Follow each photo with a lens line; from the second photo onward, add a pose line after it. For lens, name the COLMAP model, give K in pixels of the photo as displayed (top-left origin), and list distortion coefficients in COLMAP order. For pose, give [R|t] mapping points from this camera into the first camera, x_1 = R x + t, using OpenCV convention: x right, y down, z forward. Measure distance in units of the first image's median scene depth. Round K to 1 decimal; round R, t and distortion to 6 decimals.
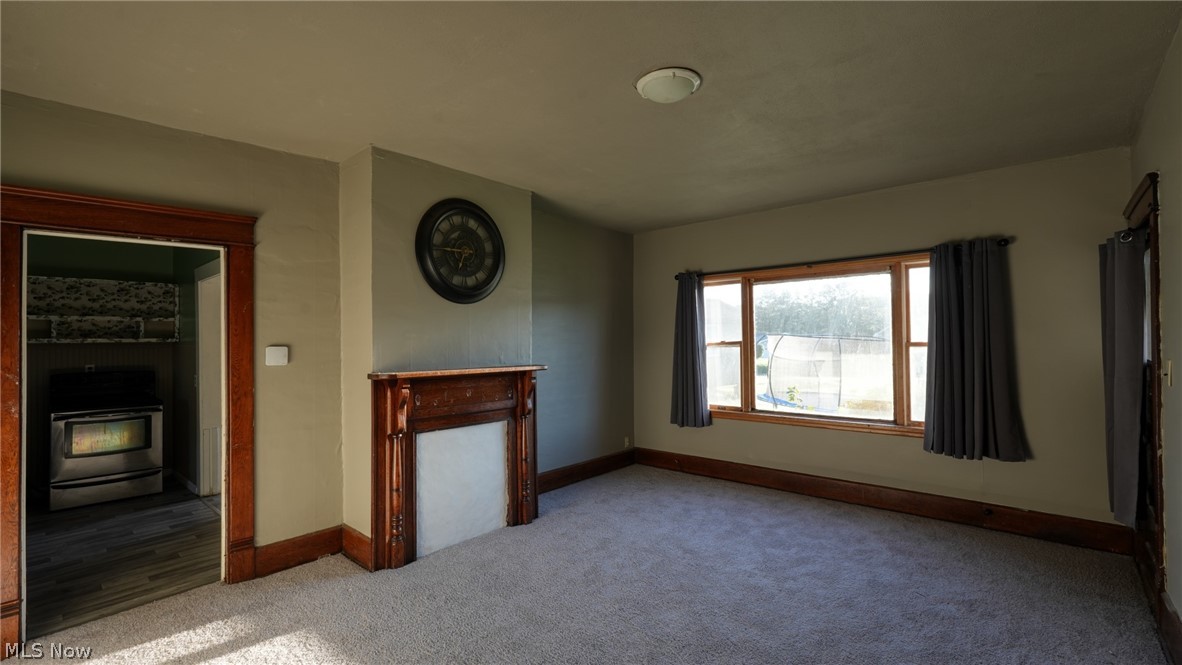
lens RADIAL K [[514.1, 0, 593.8], [0, 514.1, 333.0], [0, 0, 1]] dist [-0.014574, 0.006469]
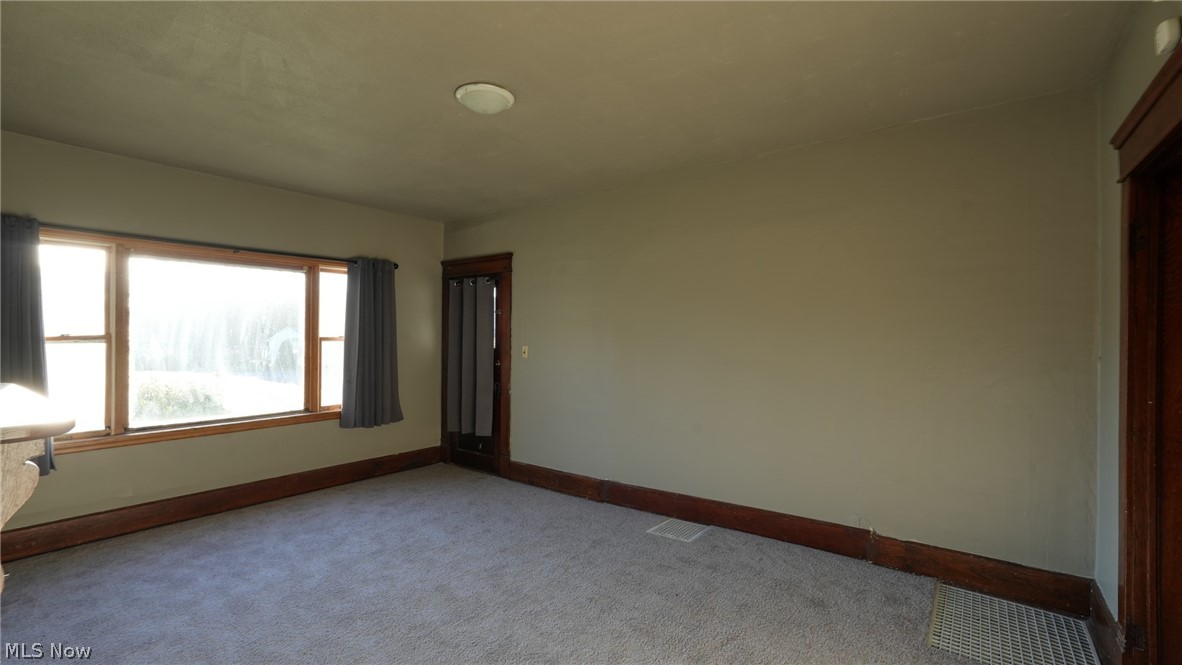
lens RADIAL K [[514.1, 0, 592.5], [0, 514.1, 337.1], [0, 0, 1]] dist [-0.014574, 0.006469]
pose [[-0.083330, 0.004620, 0.996511, -0.511062], [-0.021001, 0.999759, -0.006391, 0.011525], [-0.996301, -0.021460, -0.083213, 0.457298]]
